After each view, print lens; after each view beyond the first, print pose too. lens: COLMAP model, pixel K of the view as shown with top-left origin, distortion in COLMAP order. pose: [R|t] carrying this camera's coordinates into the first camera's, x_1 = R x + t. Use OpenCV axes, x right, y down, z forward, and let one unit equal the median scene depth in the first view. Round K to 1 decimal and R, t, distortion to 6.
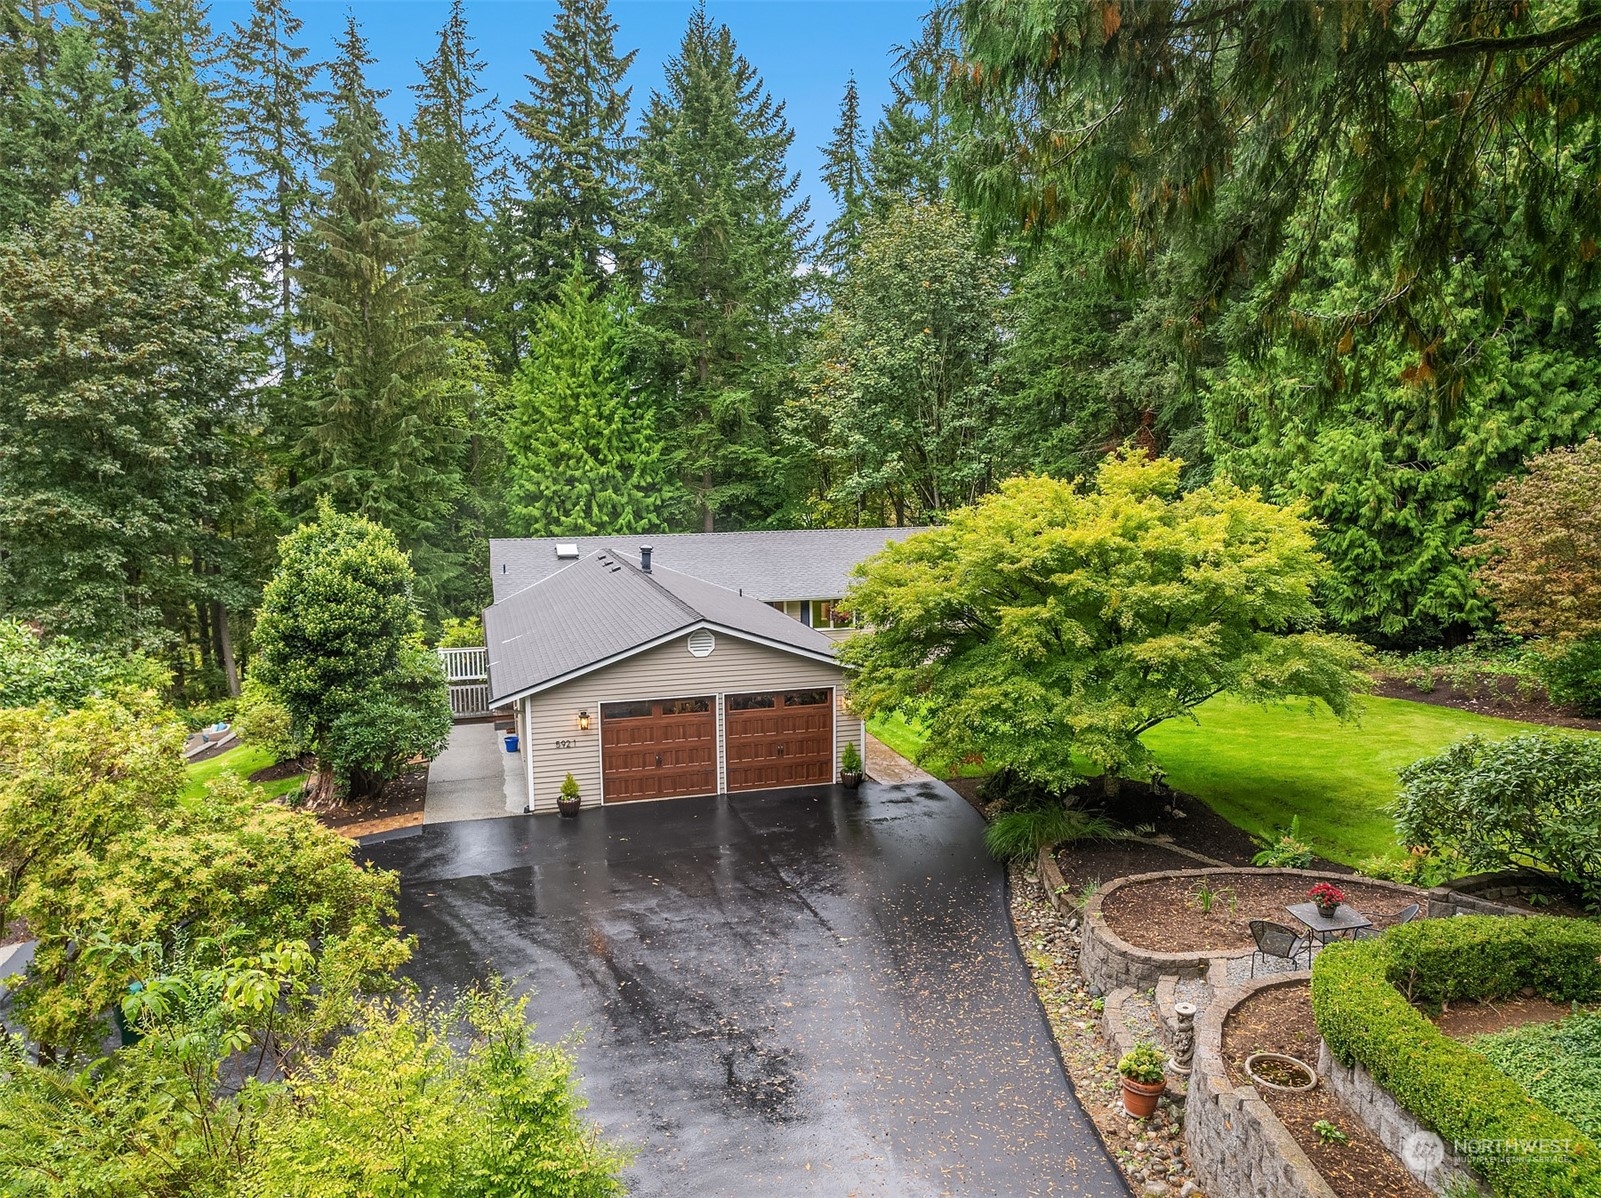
lens RADIAL K [[1129.2, 0, 800.5], [0, 1129.2, 599.0], [0, 0, 1]] dist [-0.044378, 0.001642]
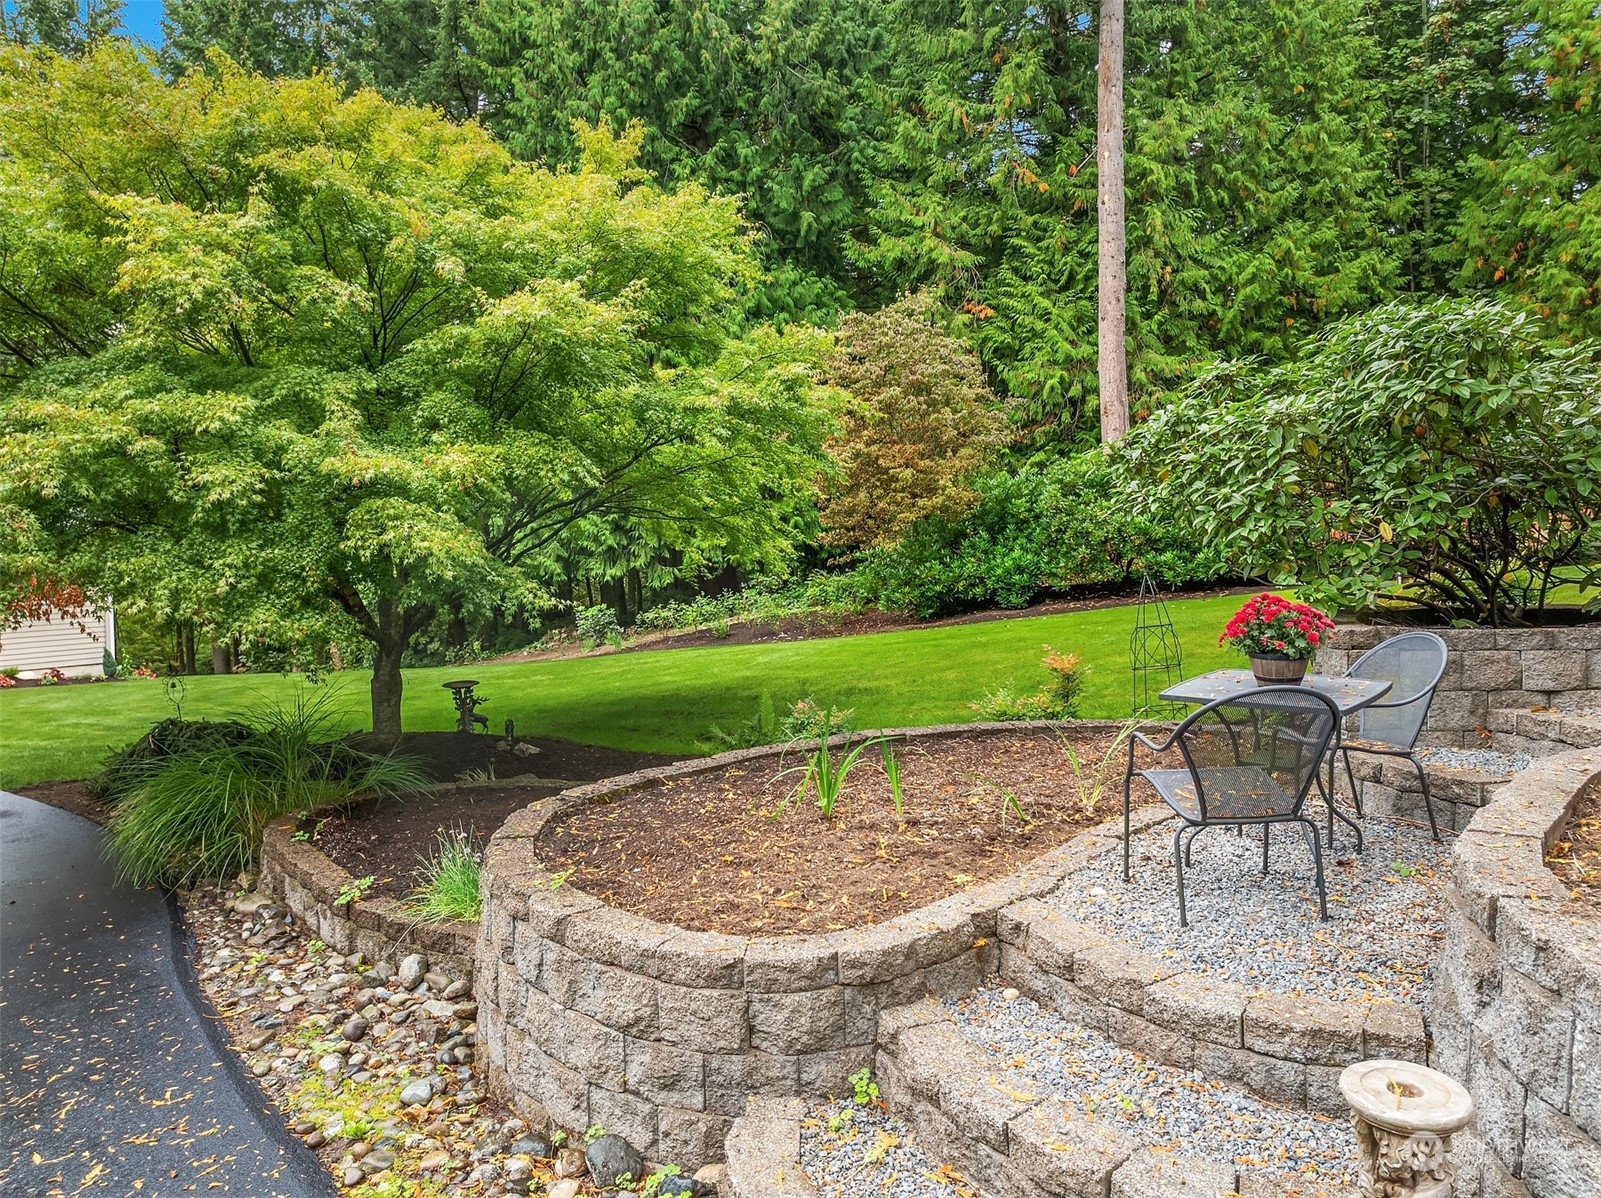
lens RADIAL K [[1129.2, 0, 800.5], [0, 1129.2, 599.0], [0, 0, 1]] dist [-0.044378, 0.001642]
pose [[0.750896, -0.030368, 0.659722, 0.108073], [0.088076, 0.994624, -0.054463, 0.198220], [-0.654521, 0.099001, 0.749534, 0.632079]]
